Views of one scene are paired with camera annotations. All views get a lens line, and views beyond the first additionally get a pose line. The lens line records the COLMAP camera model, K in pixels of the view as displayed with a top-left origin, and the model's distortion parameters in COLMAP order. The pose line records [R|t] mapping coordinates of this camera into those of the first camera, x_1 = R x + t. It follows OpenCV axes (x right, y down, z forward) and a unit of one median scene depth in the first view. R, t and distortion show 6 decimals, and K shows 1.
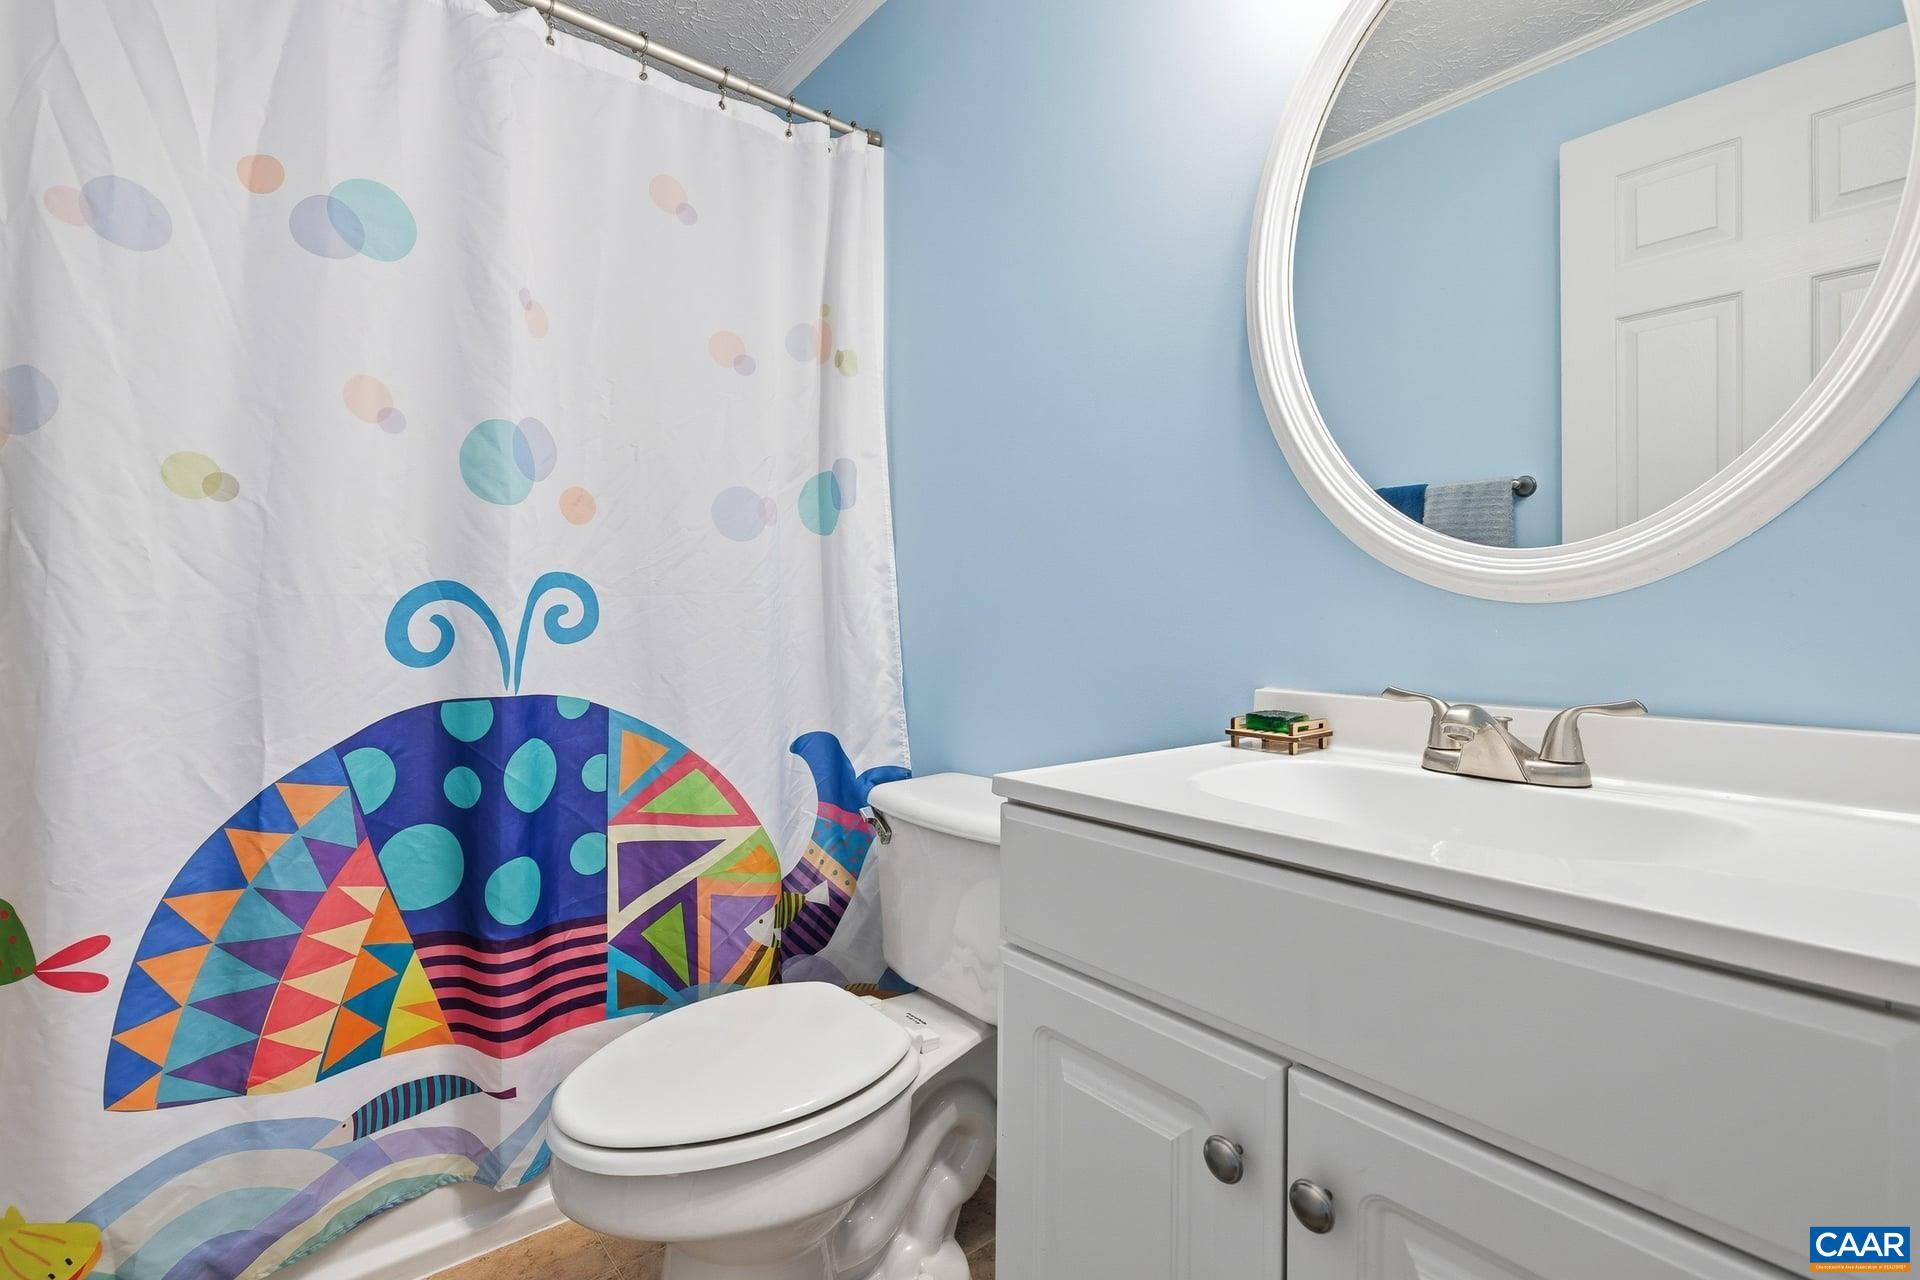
lens RADIAL K [[825.2, 0, 963.8], [0, 825.2, 631.3], [0, 0, 1]] dist [-0.000063, -0.000111]
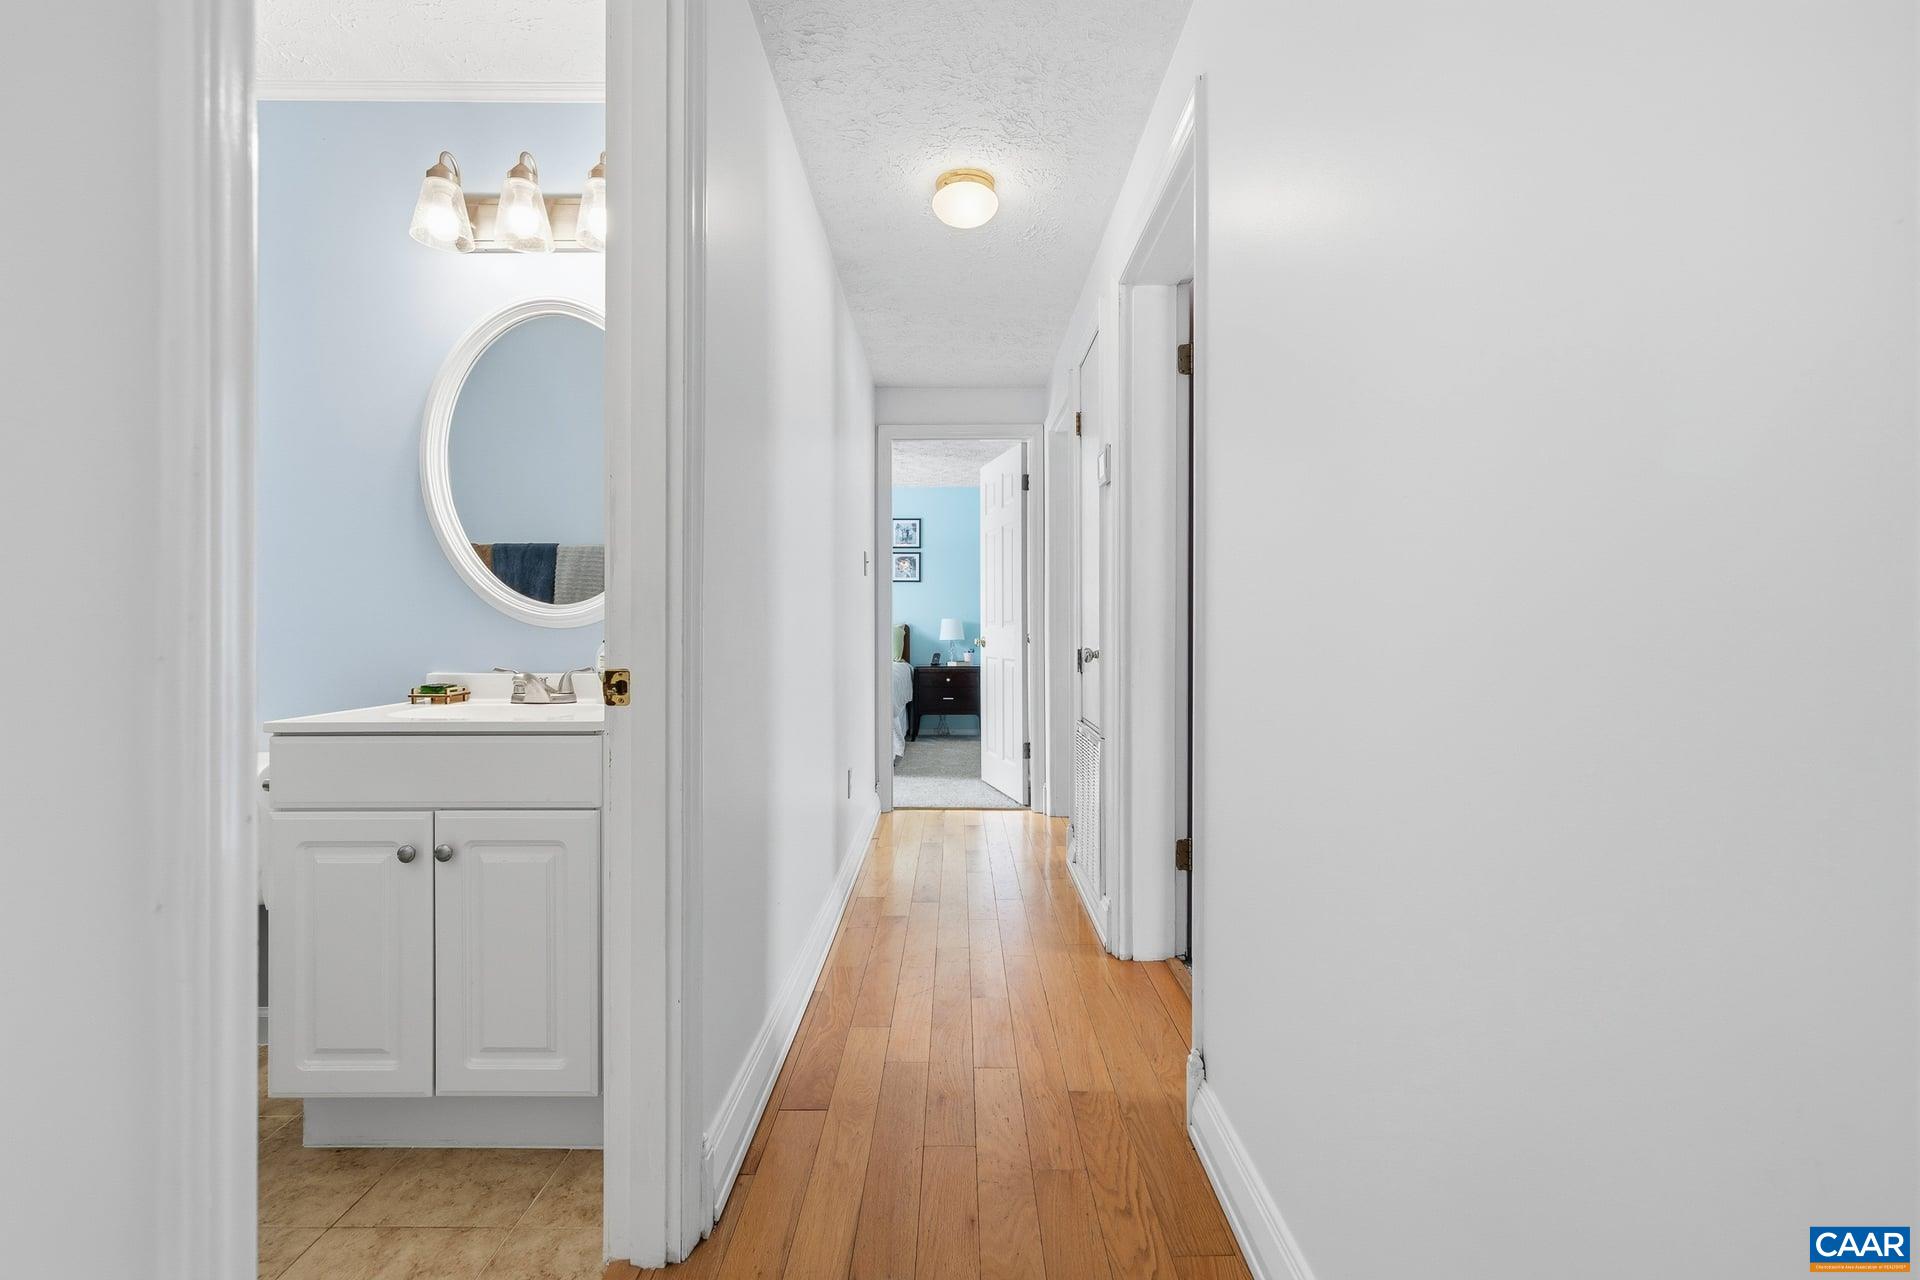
lens RADIAL K [[825.2, 0, 971.3], [0, 825.2, 629.4], [0, 0, 1]] dist [-0.000063, -0.000111]
pose [[0.623551, -0.007368, 0.781748, -0.369101], [0.009695, 0.999952, 0.001692, -0.021471], [-0.781722, 0.006524, 0.623593, -1.235625]]
